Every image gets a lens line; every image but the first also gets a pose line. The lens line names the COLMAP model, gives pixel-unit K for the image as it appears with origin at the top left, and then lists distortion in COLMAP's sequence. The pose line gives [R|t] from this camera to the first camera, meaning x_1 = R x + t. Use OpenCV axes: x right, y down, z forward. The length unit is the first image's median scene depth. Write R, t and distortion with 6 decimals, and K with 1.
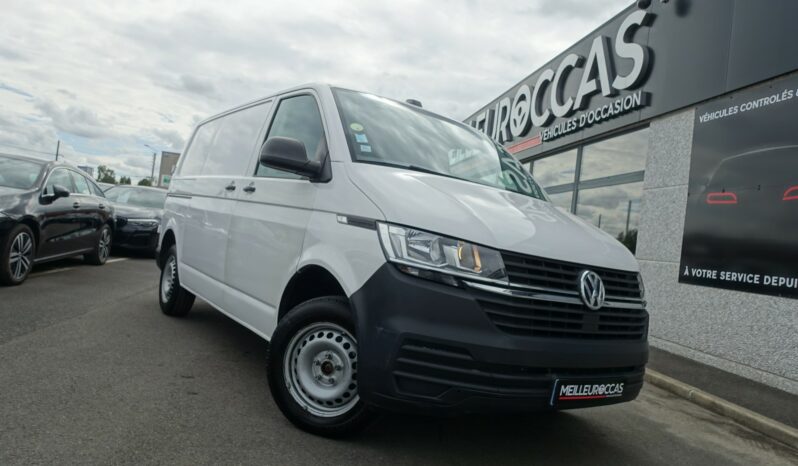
lens RADIAL K [[549.1, 0, 399.0], [0, 549.1, 233.0], [0, 0, 1]] dist [-0.003437, 0.001985]
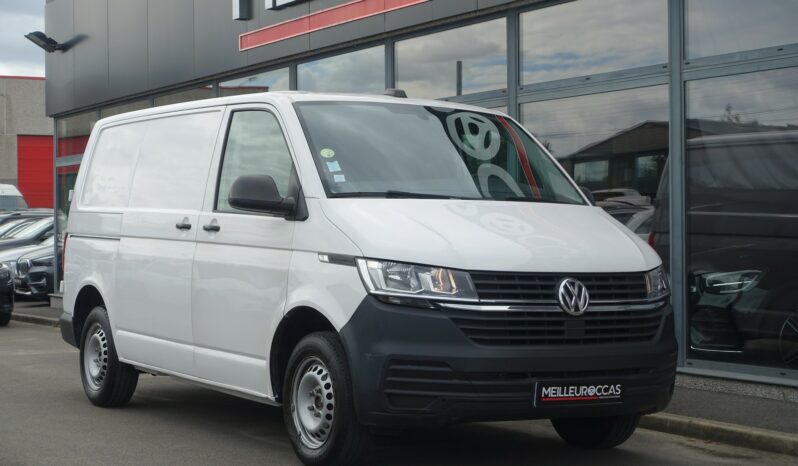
lens RADIAL K [[1563.8, 0, 399.0], [0, 1563.8, 233.0], [0, 0, 1]] dist [0.012170, 0.053755]
pose [[0.989024, -0.128333, -0.073228, 0.269437], [0.129215, 0.991589, 0.007425, -0.080305], [0.071659, -0.016806, 0.997288, -2.003148]]
